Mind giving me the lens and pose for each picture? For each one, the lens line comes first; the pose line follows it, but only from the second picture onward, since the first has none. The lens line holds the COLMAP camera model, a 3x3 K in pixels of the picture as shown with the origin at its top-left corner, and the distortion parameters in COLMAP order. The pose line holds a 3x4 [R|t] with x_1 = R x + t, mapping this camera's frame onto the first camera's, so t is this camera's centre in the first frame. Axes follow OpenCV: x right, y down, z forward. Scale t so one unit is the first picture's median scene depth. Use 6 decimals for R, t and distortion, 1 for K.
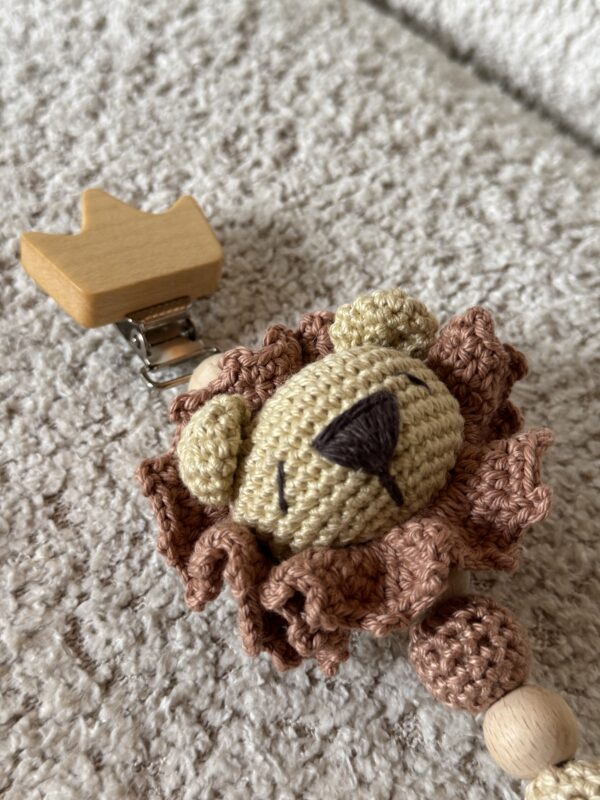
lens RADIAL K [[1071.2, 0, 293.5], [0, 1071.2, 415.5], [0, 0, 1]] dist [0.043867, 0.000000]
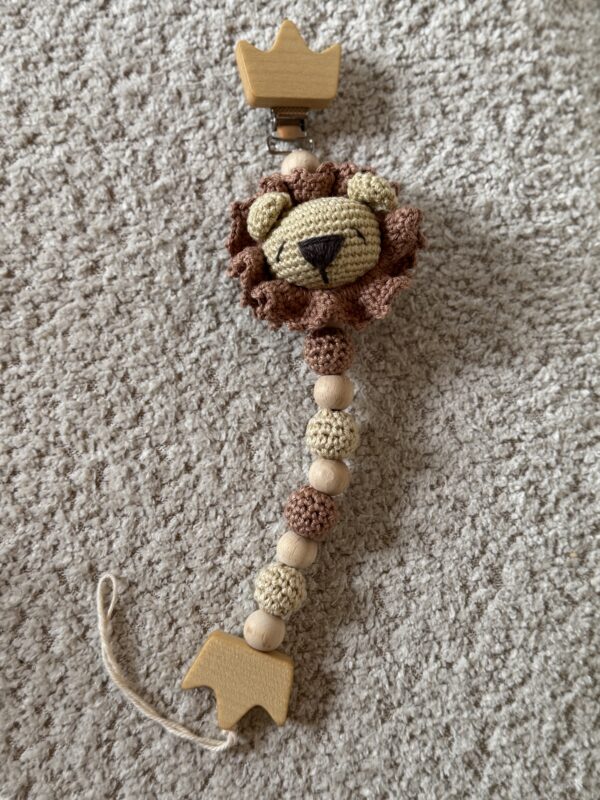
lens RADIAL K [[1071.2, 0, 311.2], [0, 1071.2, 394.9], [0, 0, 1]] dist [0.043867, 0.000000]
pose [[0.877833, 0.476320, -0.050280, 0.233235], [-0.396840, 0.782076, 0.480494, -0.621134], [0.268192, -0.401840, 0.875556, -0.810145]]
